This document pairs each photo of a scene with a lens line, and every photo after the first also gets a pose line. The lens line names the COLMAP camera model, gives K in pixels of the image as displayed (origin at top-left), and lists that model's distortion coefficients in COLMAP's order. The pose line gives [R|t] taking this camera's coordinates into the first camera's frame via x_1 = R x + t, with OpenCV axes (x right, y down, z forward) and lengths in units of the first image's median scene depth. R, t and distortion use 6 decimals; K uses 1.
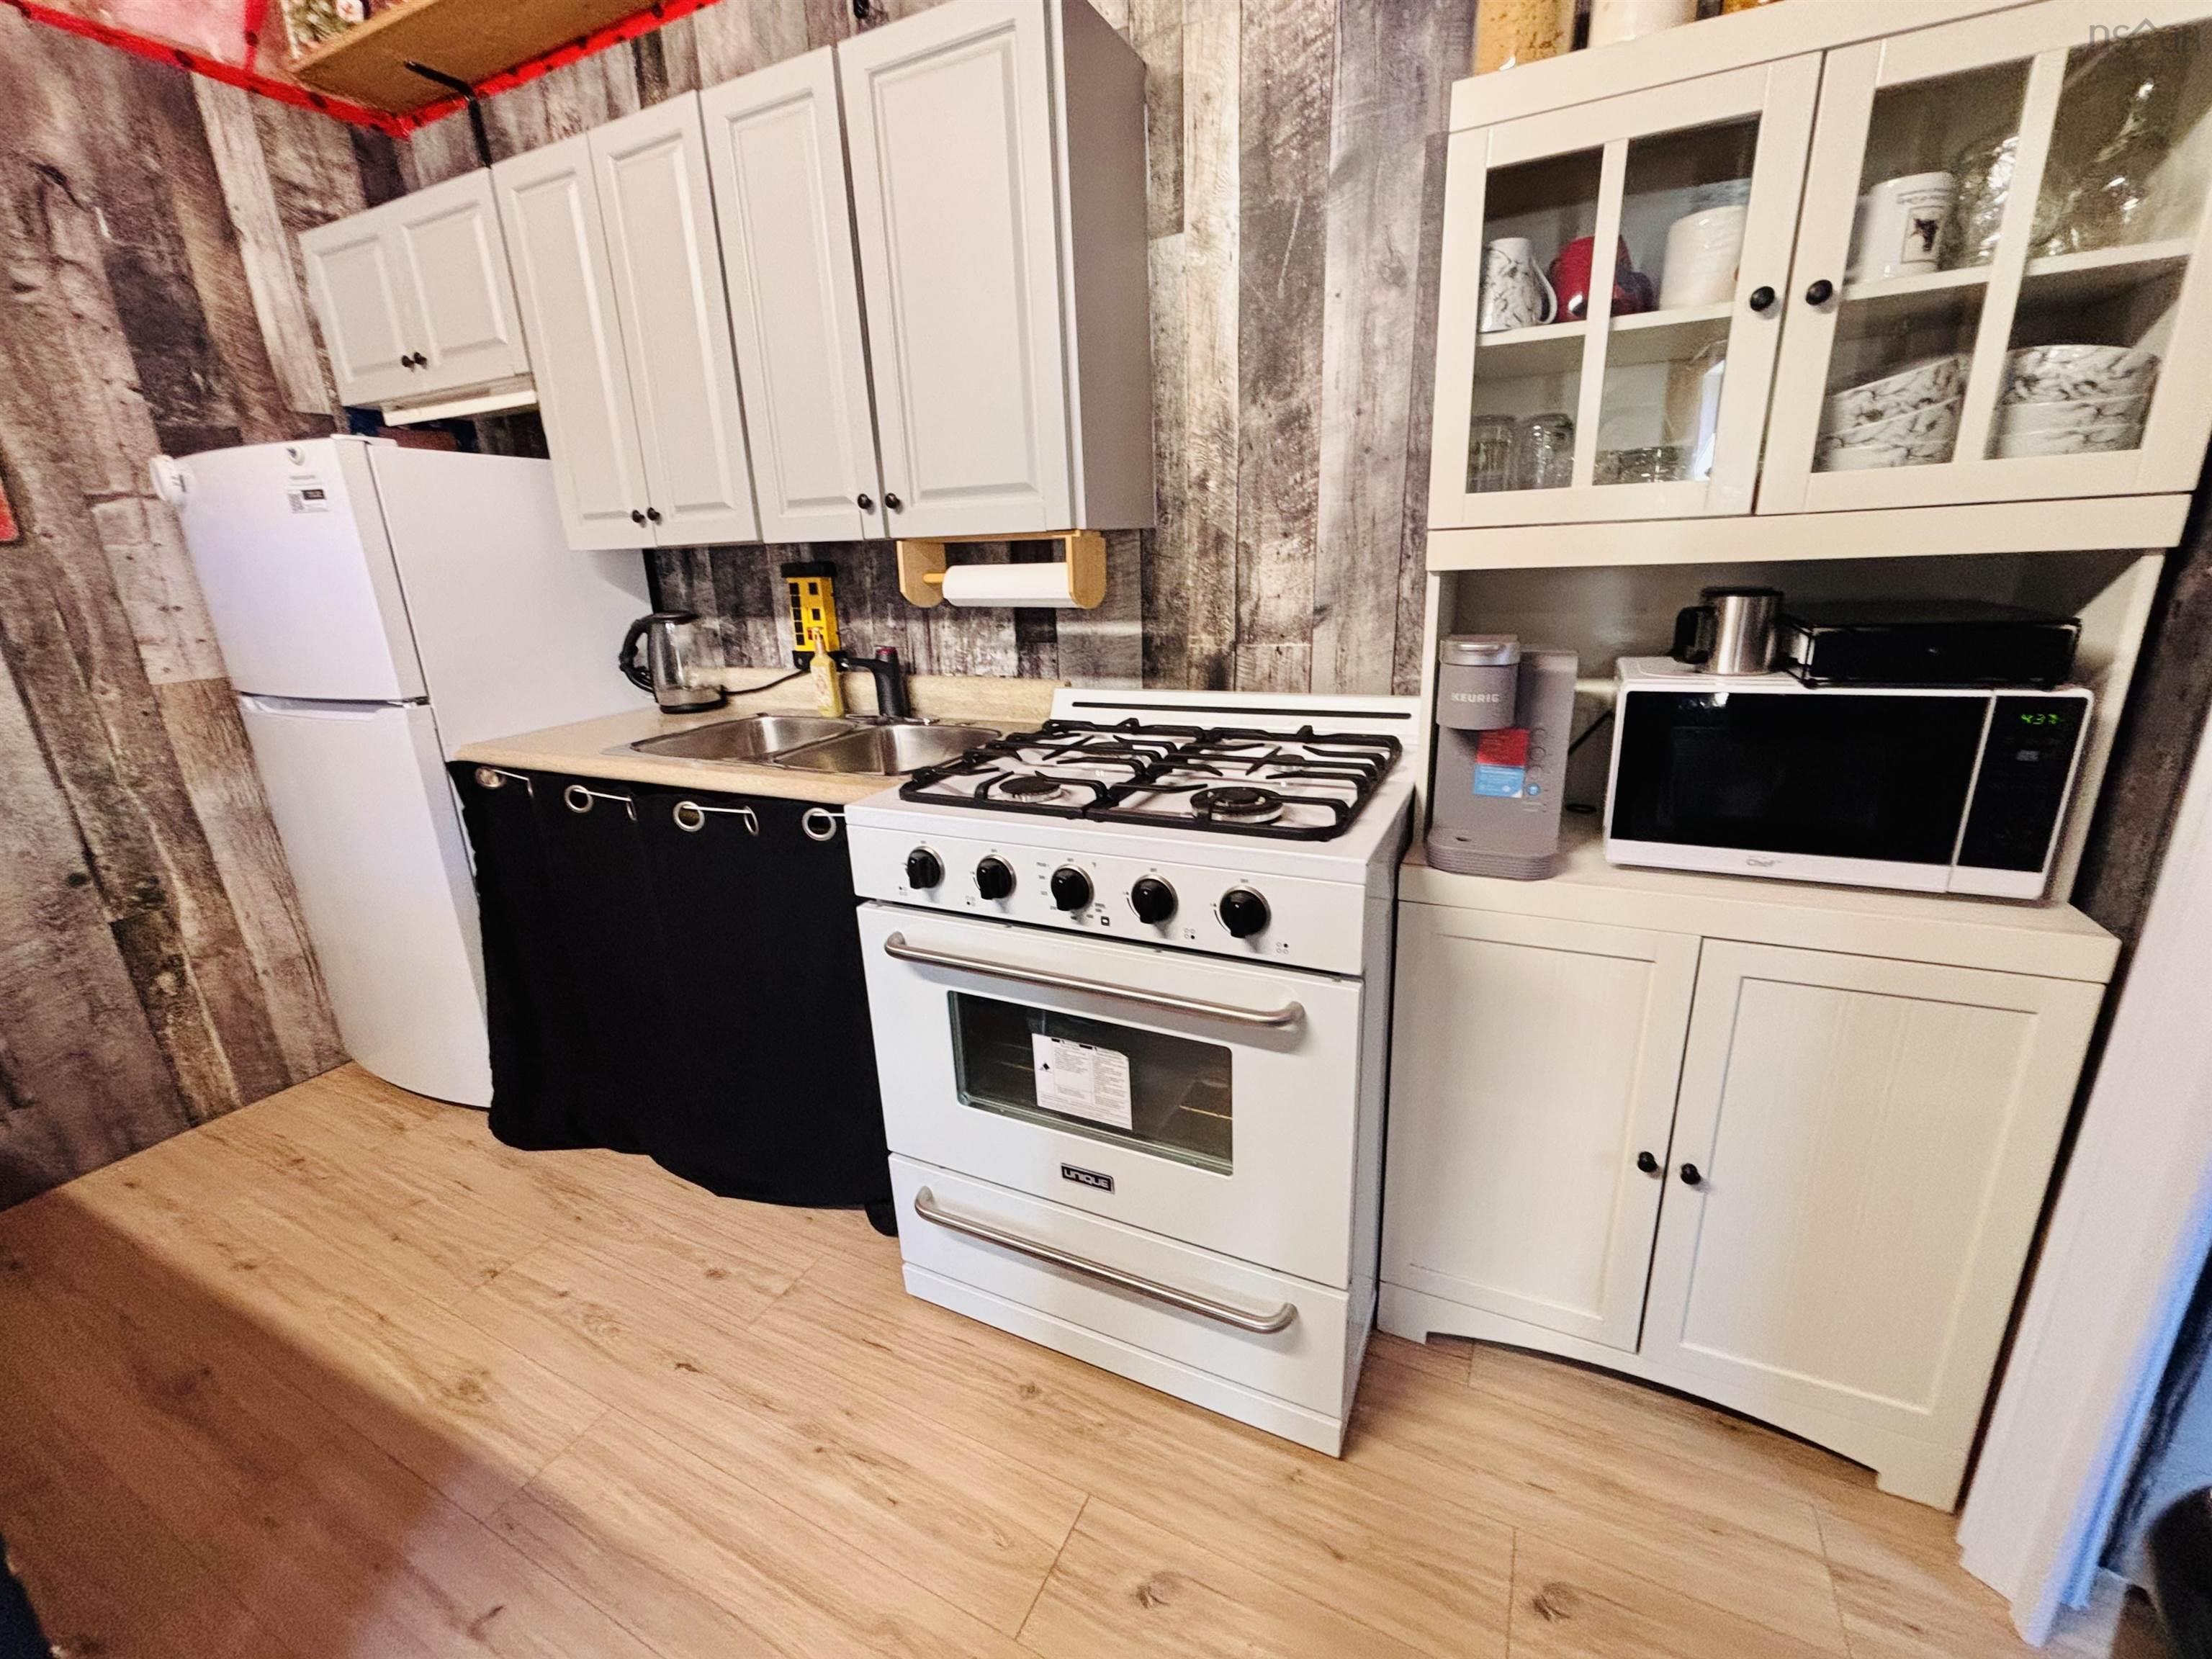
lens RADIAL K [[898.4, 0, 1112.7], [0, 898.4, 830.7], [0, 0, 1]] dist [0.002764, -0.003159]
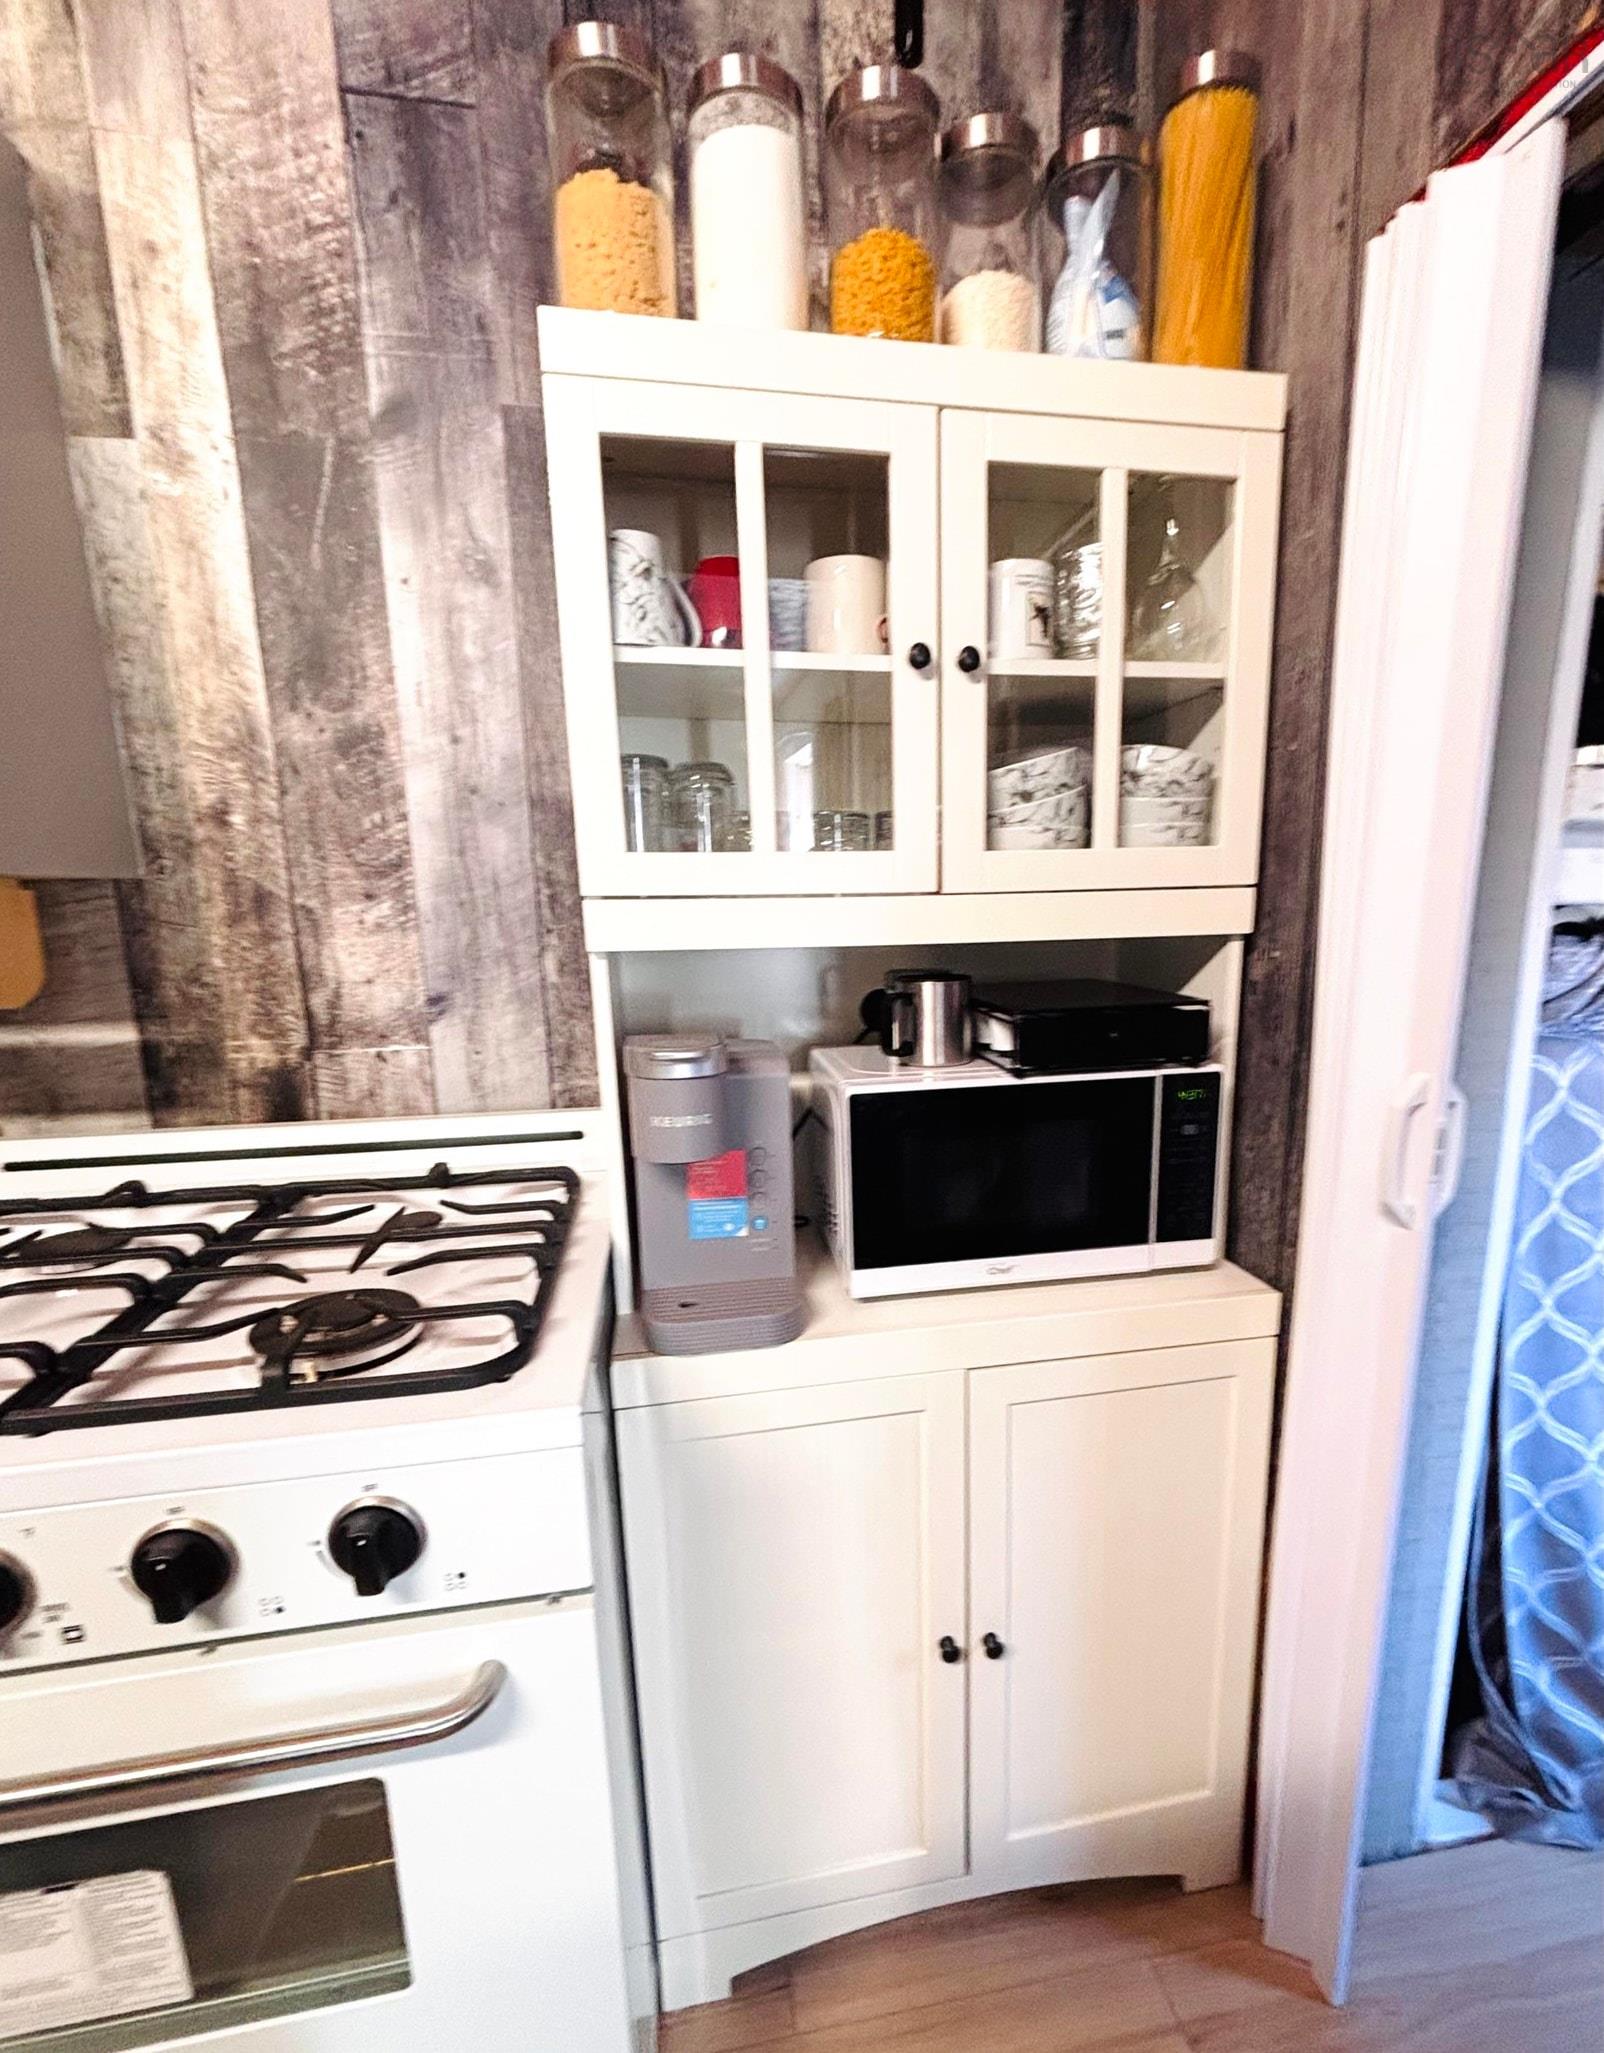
lens RADIAL K [[952.3, 0, 854.6], [0, 952.3, 1111.2], [0, 0, 1]] dist [-0.001129, 0.001391]
pose [[0.801204, -0.097289, 0.590429, 0.043180], [0.158301, 0.986003, -0.052342, -0.069159], [-0.577072, 0.135402, 0.805391, 0.217103]]
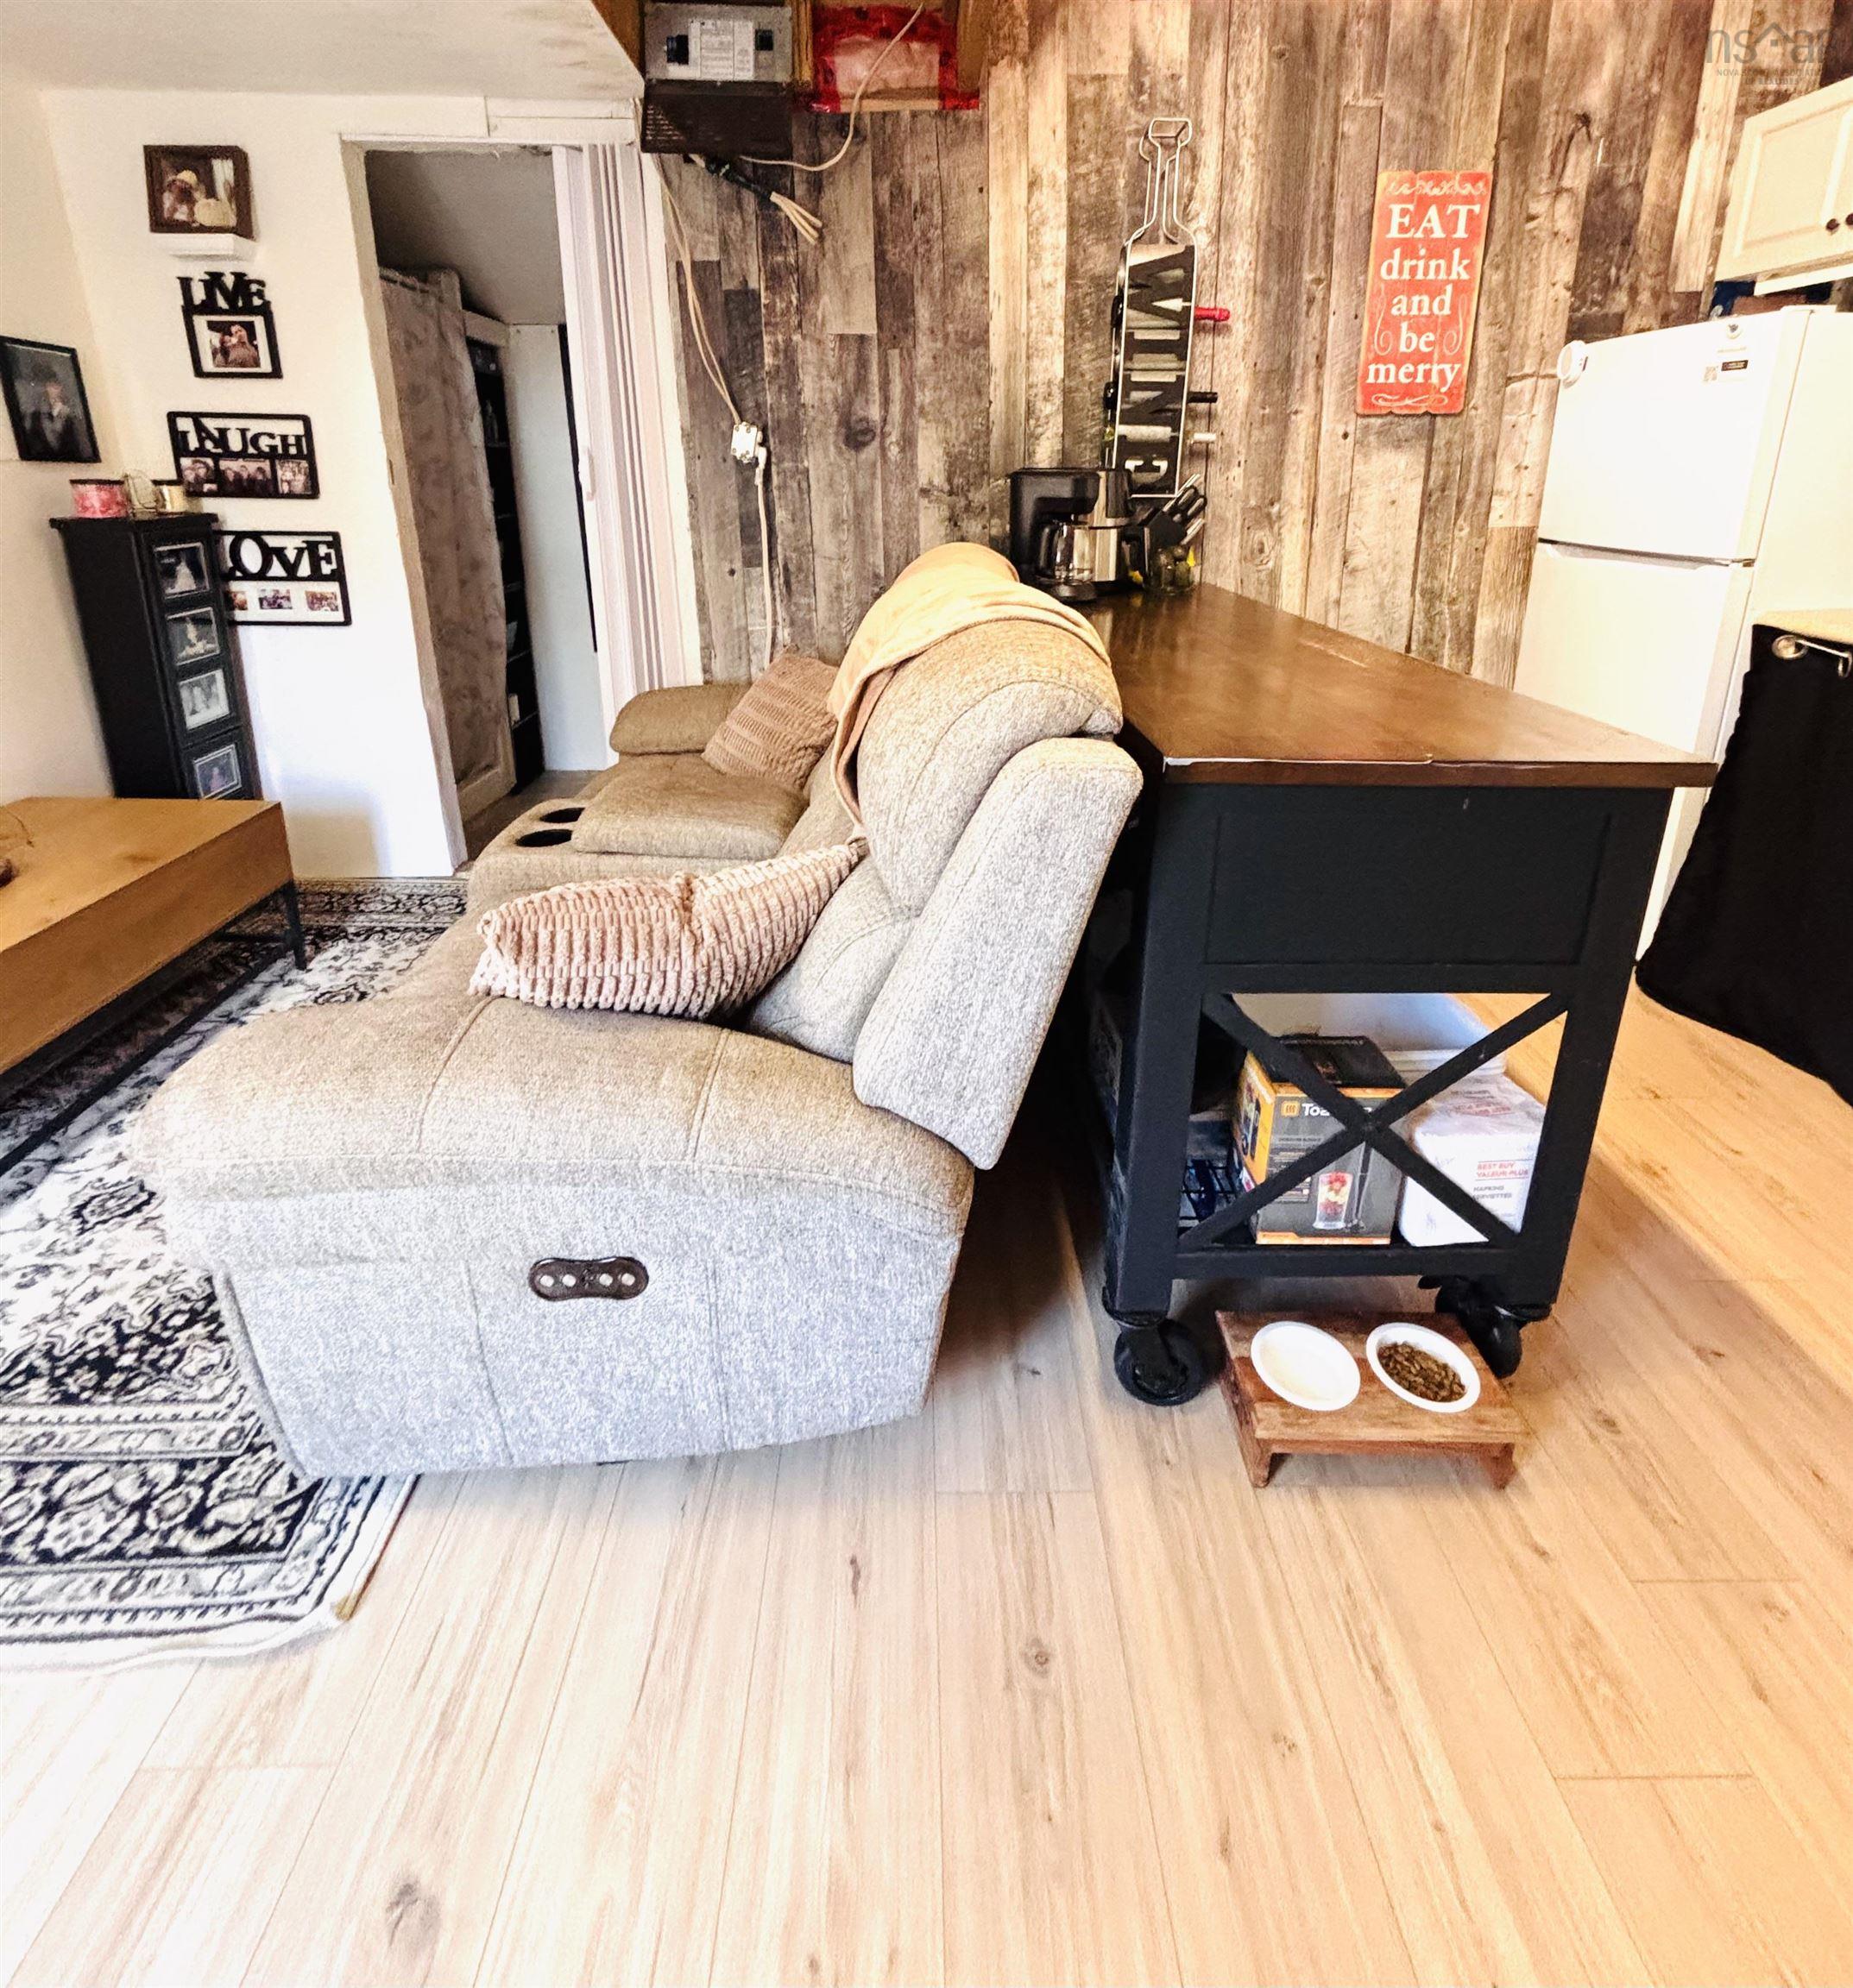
lens RADIAL K [[1000.2, 0, 925.9], [0, 1000.2, 749.5], [0, 0, 1]] dist [-0.009201, 0.005365]
pose [[0.451881, 0.268736, -0.850638, -0.203366], [-0.258890, 0.952014, 0.163234, 0.146455], [0.853686, 0.146459, 0.499770, -0.436183]]
